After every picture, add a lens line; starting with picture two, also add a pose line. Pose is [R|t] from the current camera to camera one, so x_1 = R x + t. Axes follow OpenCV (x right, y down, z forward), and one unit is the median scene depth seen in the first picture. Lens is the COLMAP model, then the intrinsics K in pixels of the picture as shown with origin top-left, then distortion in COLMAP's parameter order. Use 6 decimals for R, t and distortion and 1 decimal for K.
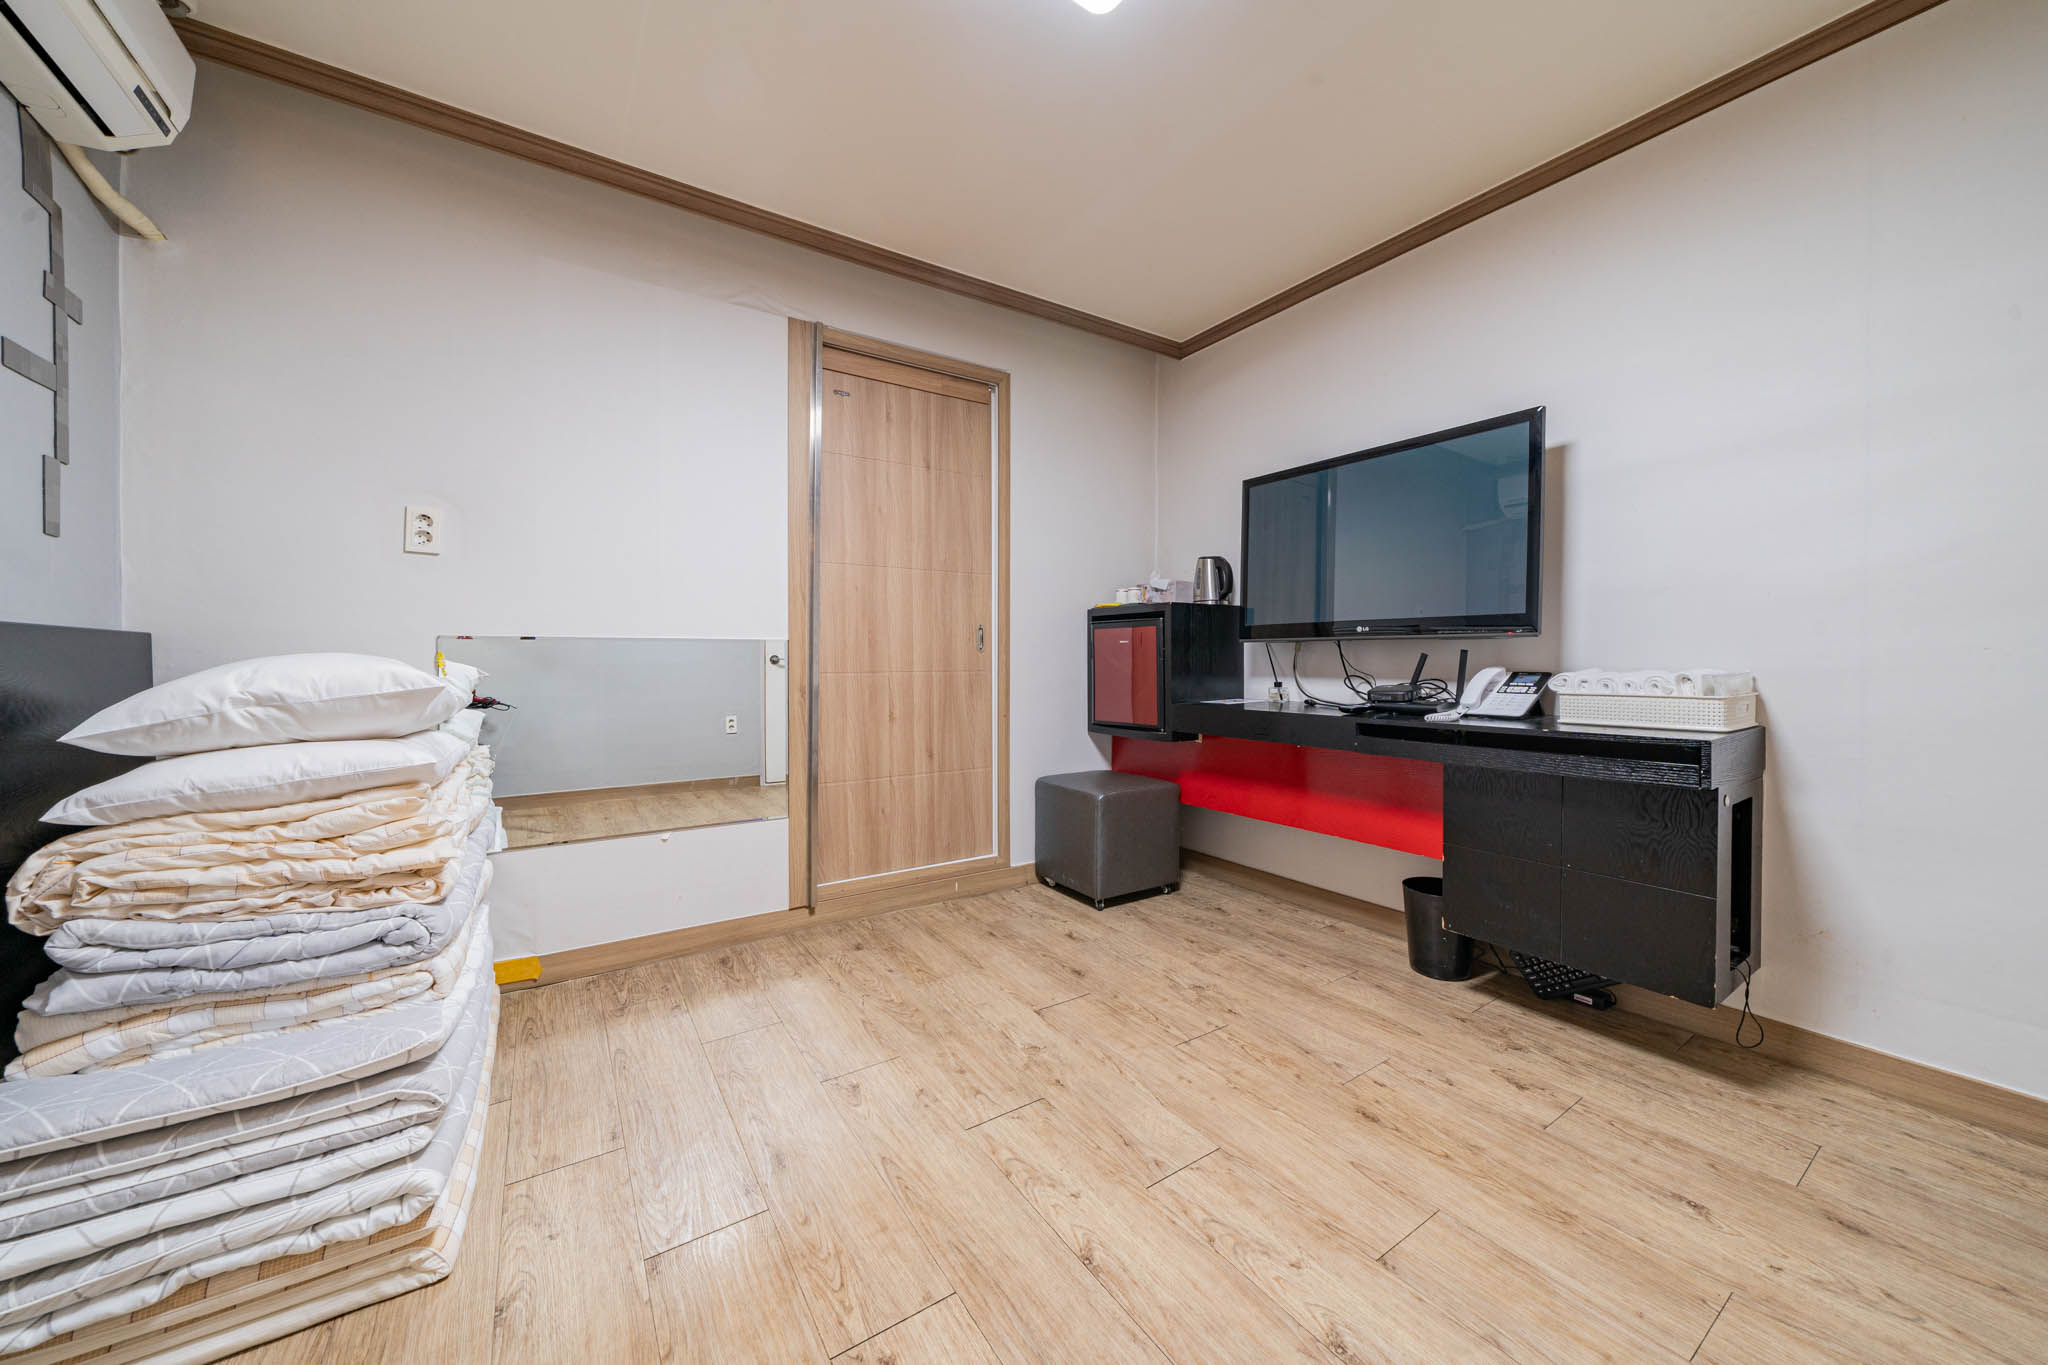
lens RADIAL K [[697.8, 0, 1024.0], [0, 697.8, 682.5], [0, 0, 1]] dist [-0.000635, -0.000145]
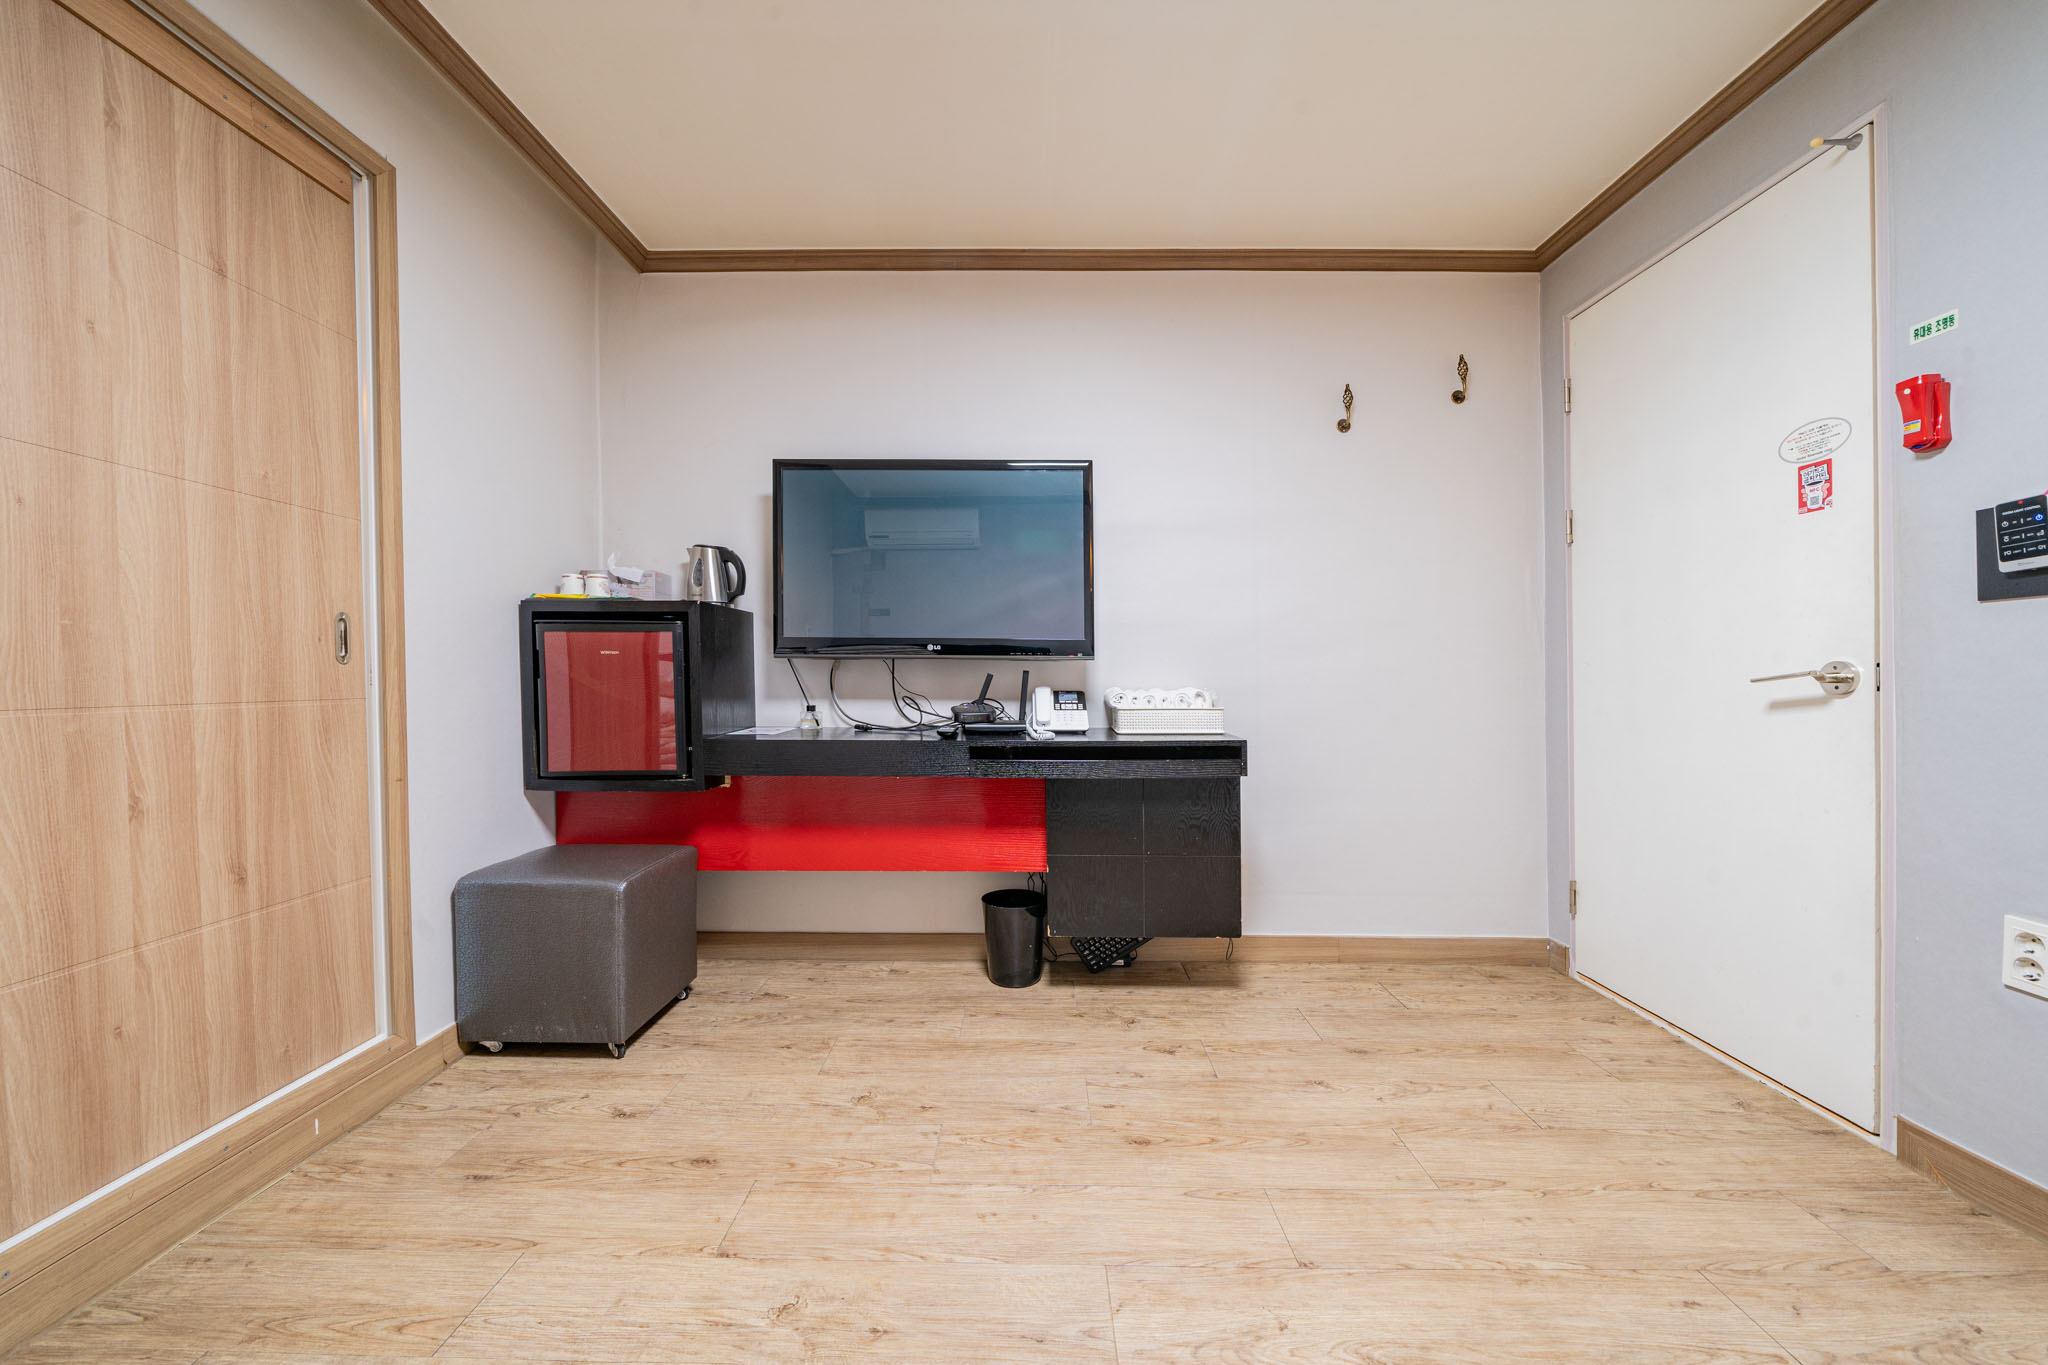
lens RADIAL K [[751.8, 0, 1026.0], [0, 751.8, 694.3], [0, 0, 1]] dist [-0.000899, -0.000133]
pose [[0.579003, -0.015082, 0.815186, -0.246742], [0.023099, 0.999731, 0.002090, -0.010552], [-0.814998, 0.017620, 0.579196, 0.269621]]
